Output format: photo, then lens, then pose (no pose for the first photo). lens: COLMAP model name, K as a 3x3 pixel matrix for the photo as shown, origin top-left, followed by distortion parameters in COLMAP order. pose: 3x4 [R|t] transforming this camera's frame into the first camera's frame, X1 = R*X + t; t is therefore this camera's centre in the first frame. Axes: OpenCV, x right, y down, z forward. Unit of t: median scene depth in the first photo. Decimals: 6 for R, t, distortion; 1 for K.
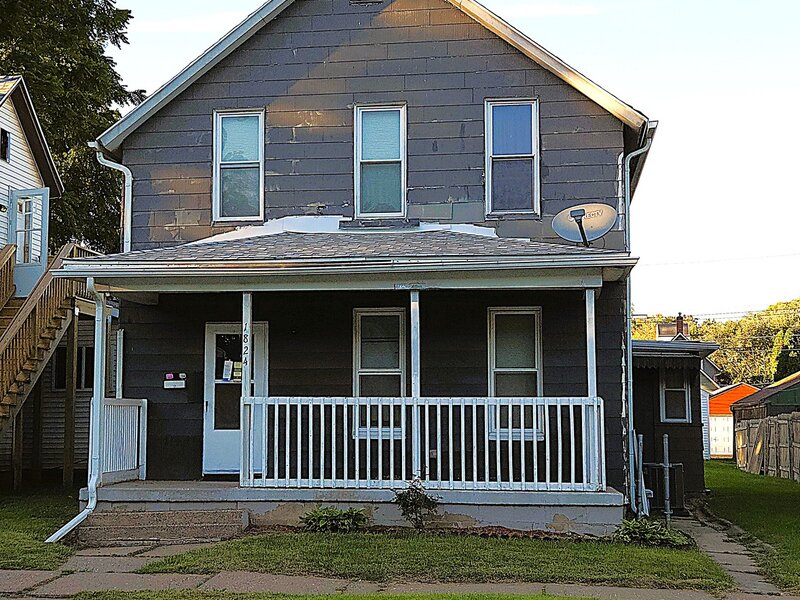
lens RADIAL K [[1283.8, 0, 399.9], [0, 1283.8, 299.7], [0, 0, 1]] dist [-0.075010, 0.000000]
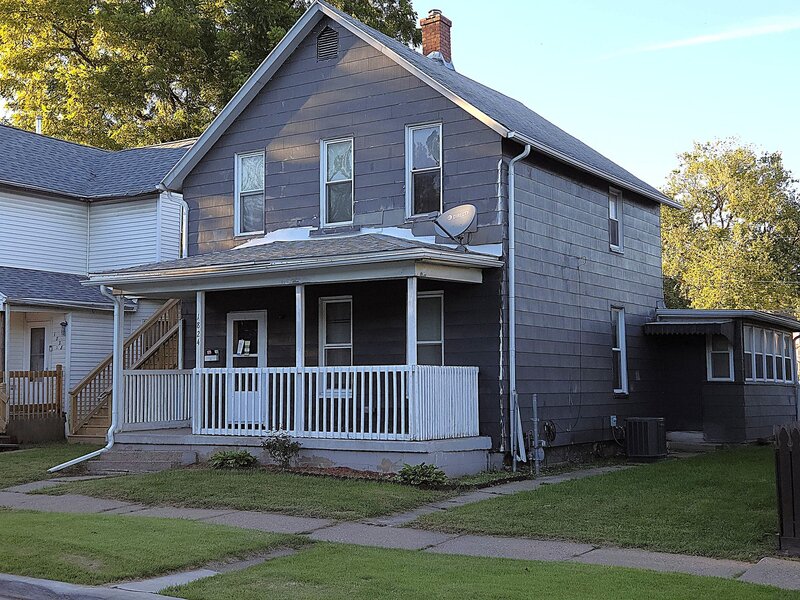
lens RADIAL K [[1068.7, 0, 400.1], [0, 1068.7, 297.6], [0, 0, 1]] dist [-0.127745, 0.000000]
pose [[0.923043, -0.039955, -0.382615, 0.452123], [0.046222, 0.998905, 0.007195, 0.002781], [0.381909, -0.024327, 0.923880, 0.038157]]
